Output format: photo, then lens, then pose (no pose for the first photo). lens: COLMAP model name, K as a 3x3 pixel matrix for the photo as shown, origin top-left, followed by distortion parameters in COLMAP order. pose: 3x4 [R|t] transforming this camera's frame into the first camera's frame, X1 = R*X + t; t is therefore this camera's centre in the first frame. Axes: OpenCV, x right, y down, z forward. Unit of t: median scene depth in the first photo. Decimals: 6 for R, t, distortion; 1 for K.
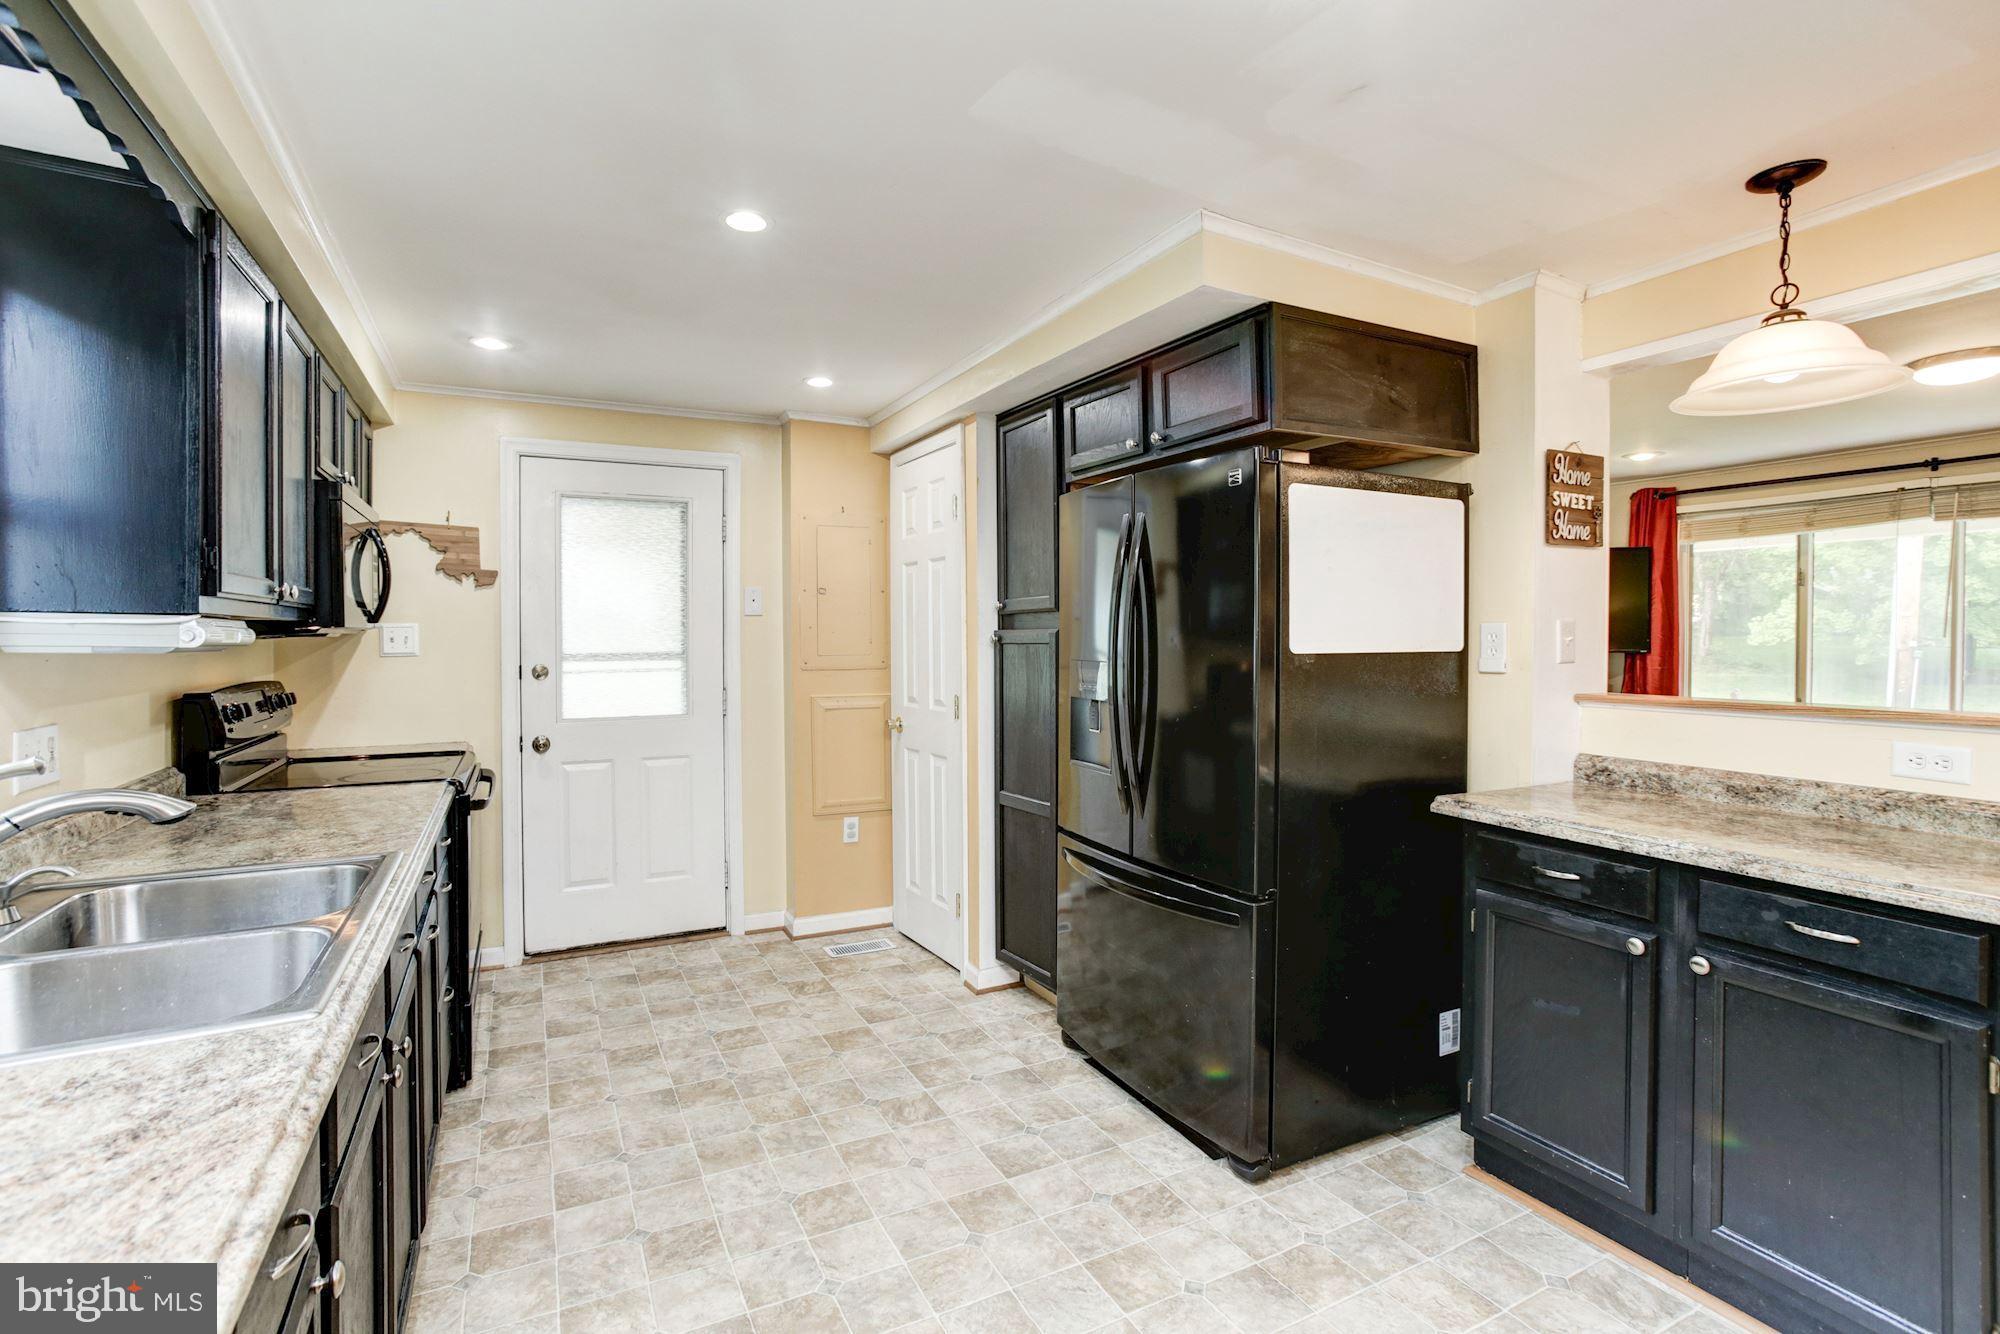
lens RADIAL K [[909.6, 0, 1015.6], [0, 909.6, 648.7], [0, 0, 1]] dist [-0.078410, 0.042382]
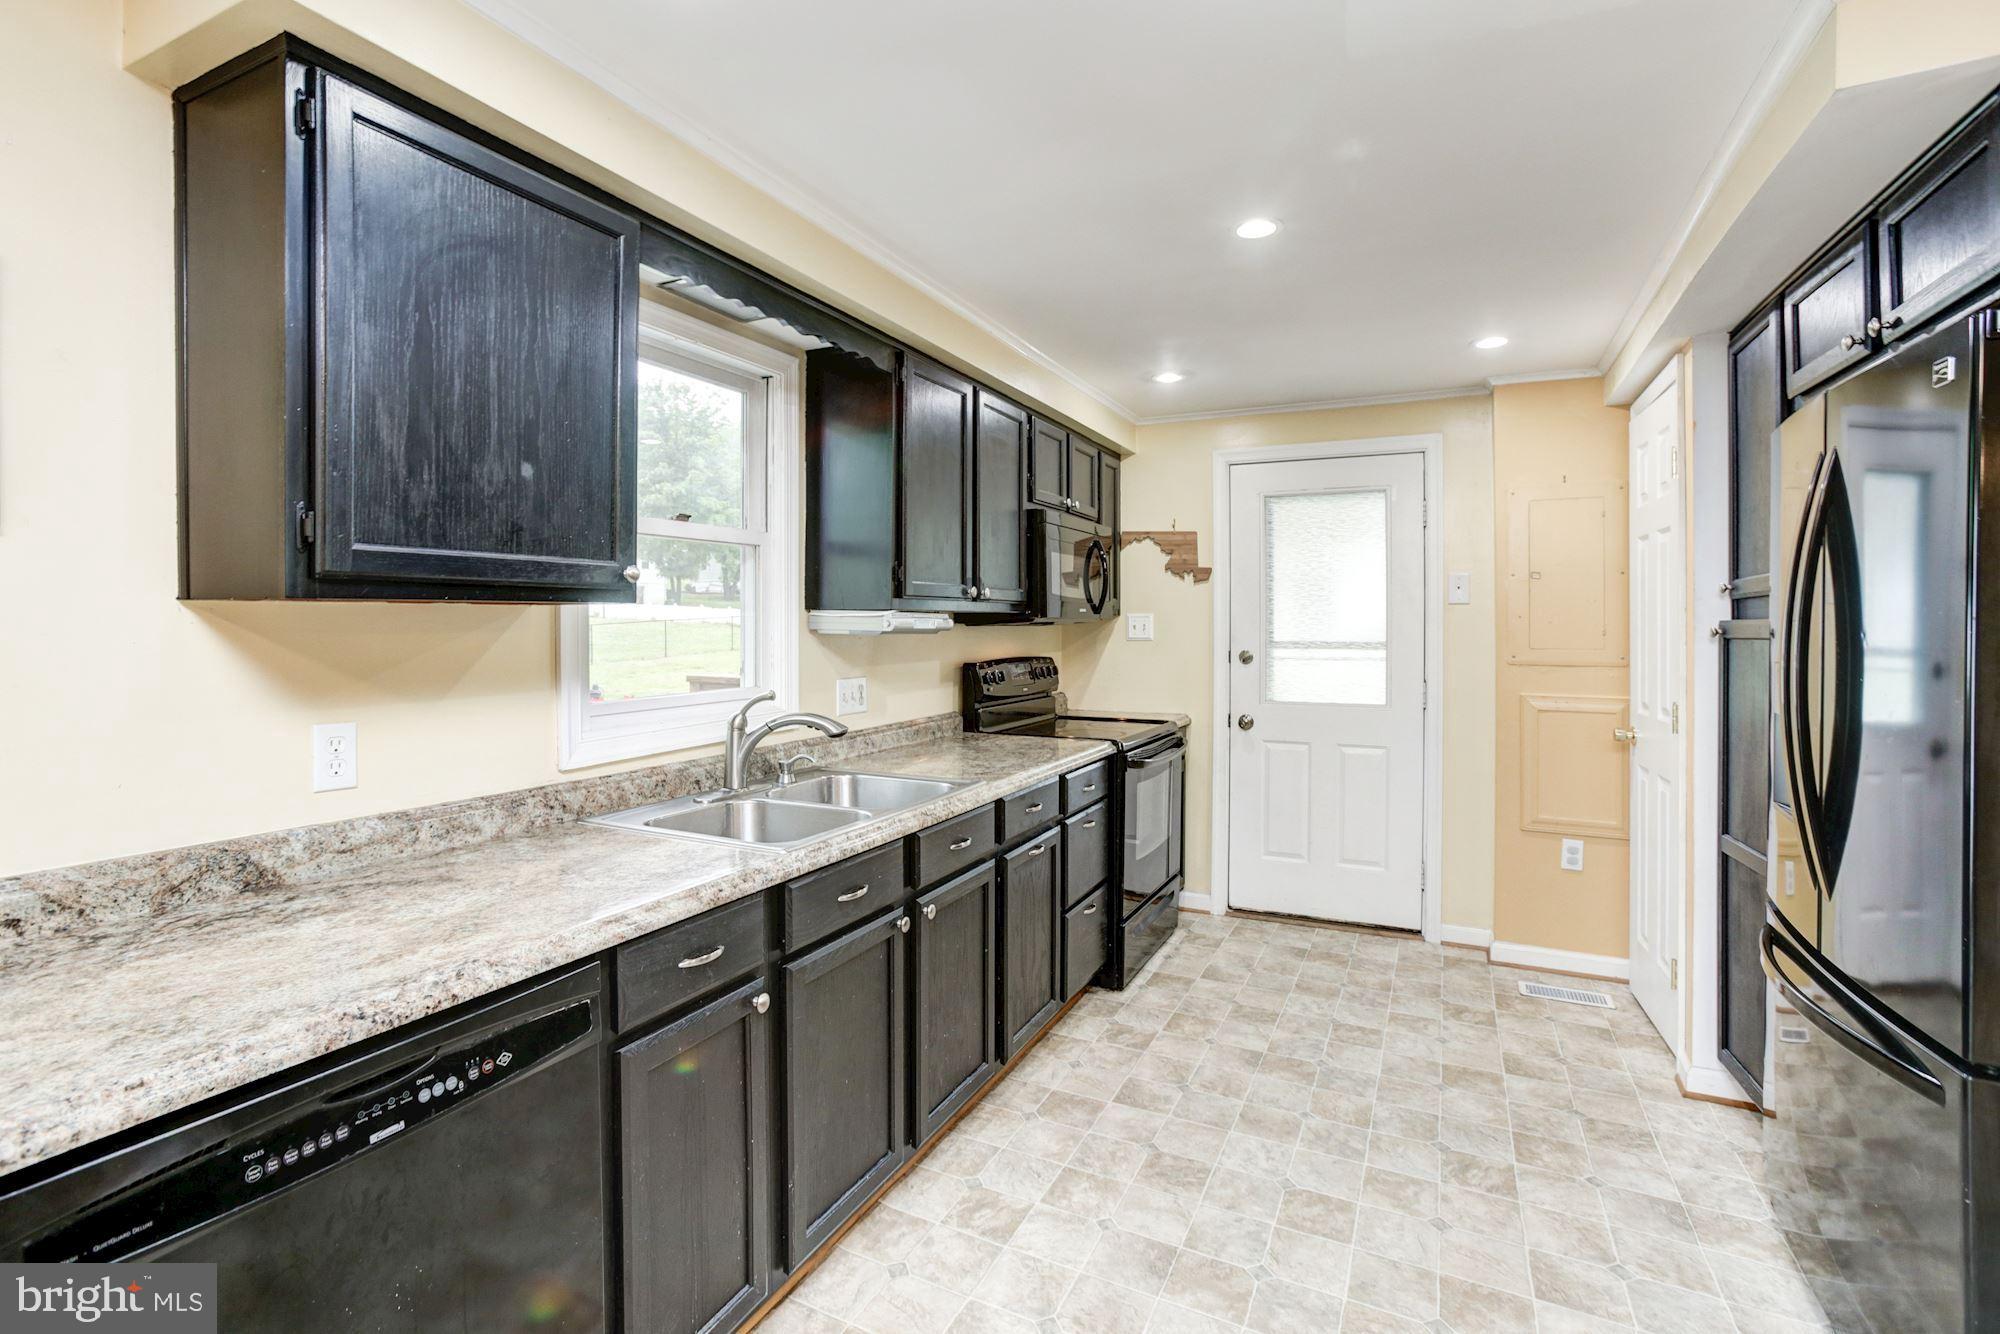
lens RADIAL K [[926.7, 0, 1000.3], [0, 926.7, 643.3], [0, 0, 1]] dist [-0.059163, 0.037537]
pose [[0.596608, 0.020415, -0.802273, 0.231634], [-0.015580, 0.999783, 0.013855, -0.002736], [0.802381, 0.004233, 0.596797, 0.075944]]
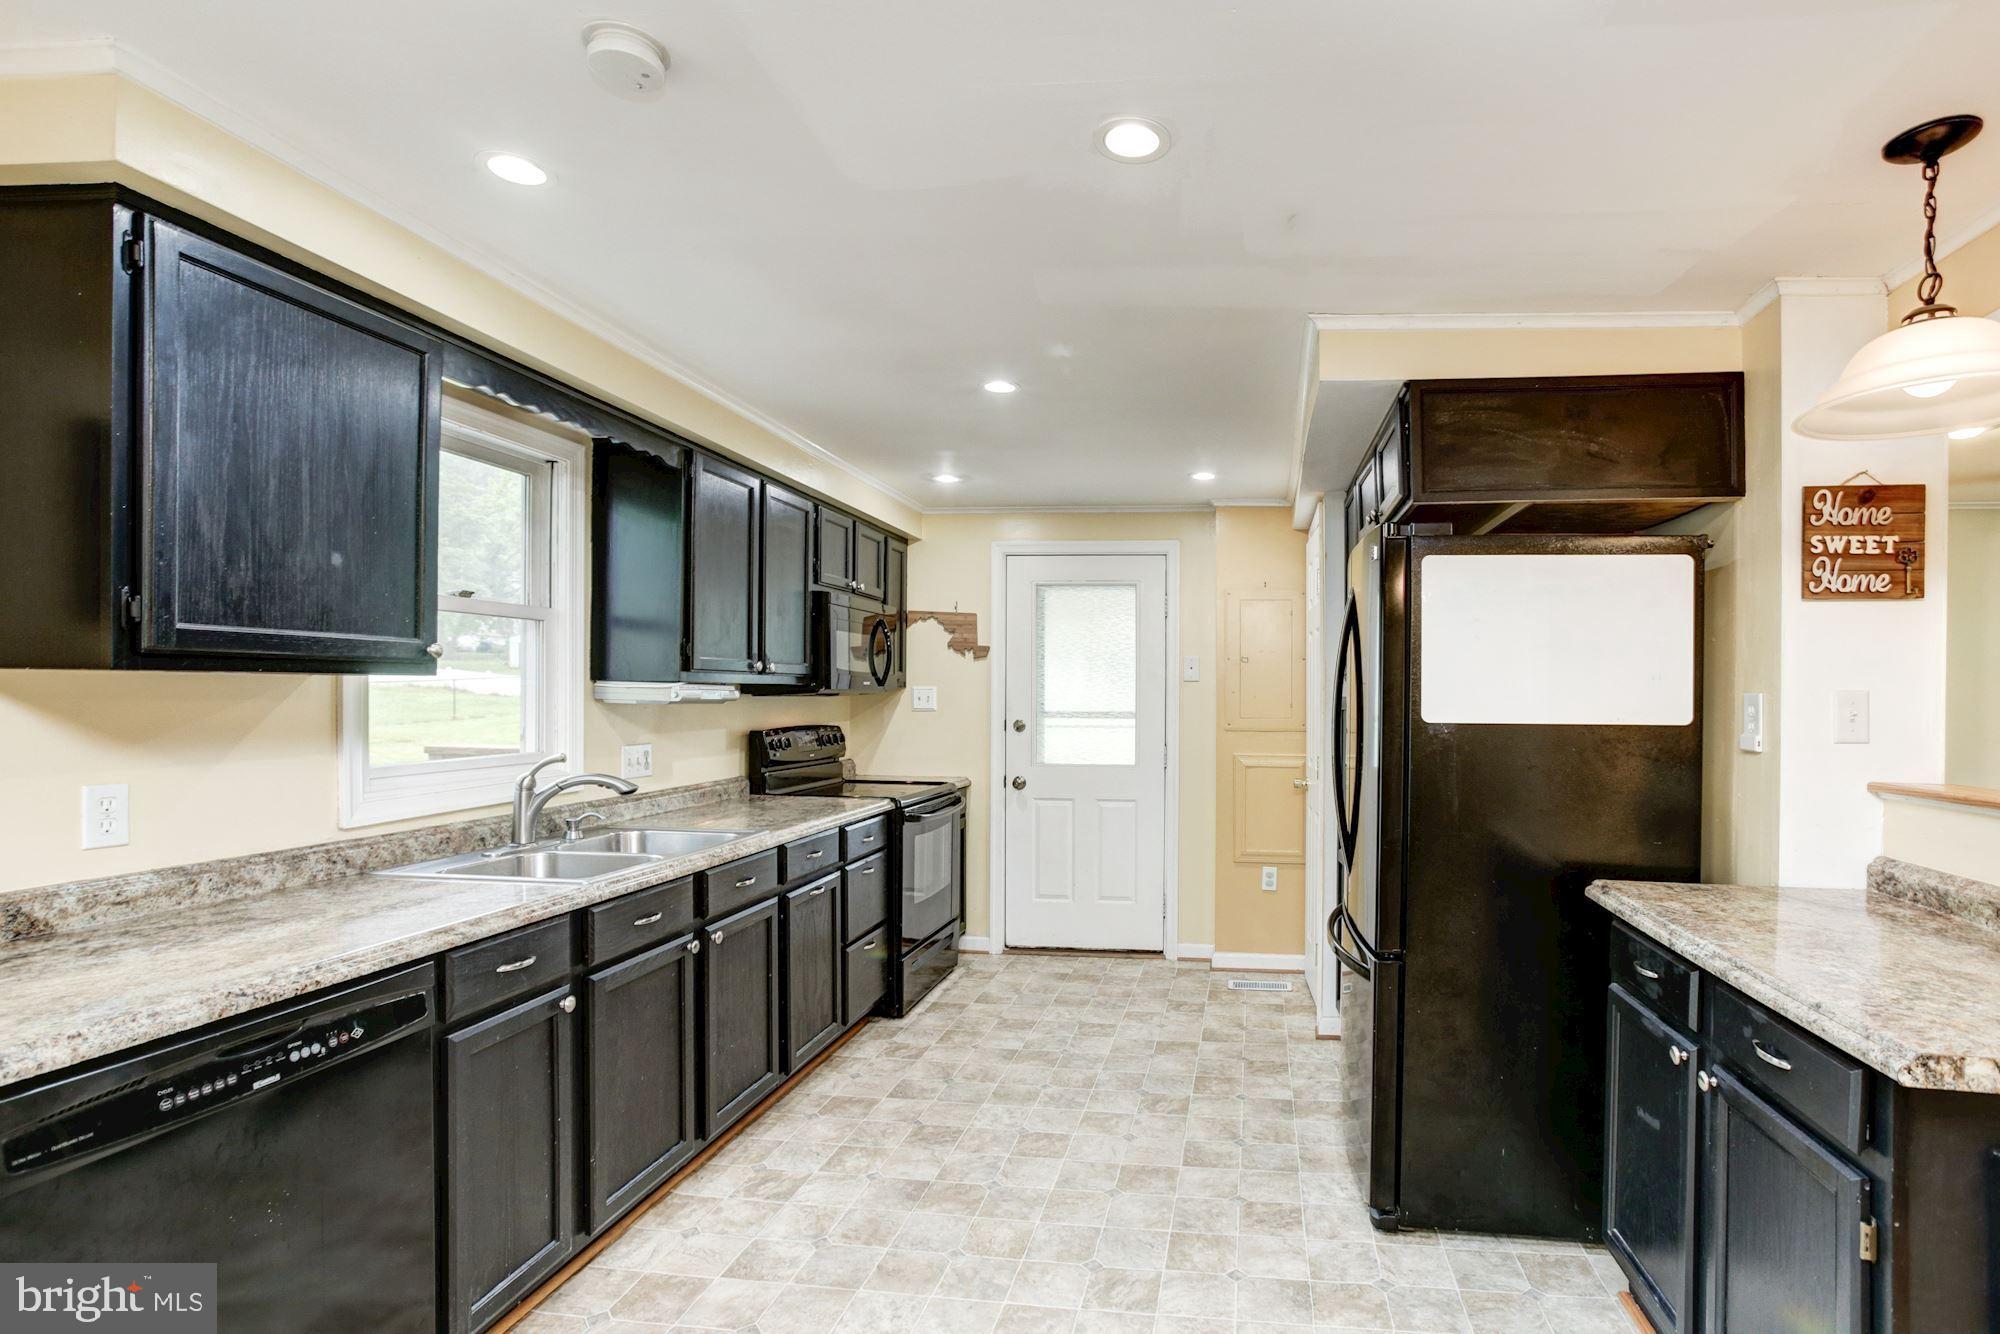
lens RADIAL K [[952.5, 0, 1181.3], [0, 952.5, 708.7], [0, 0, 1]] dist [-0.041821, 0.013674]
pose [[0.854064, 0.017025, -0.519889, 0.413344], [-0.019576, 0.999808, 0.000582, -0.003058], [0.519800, 0.009680, 0.854233, -0.042530]]
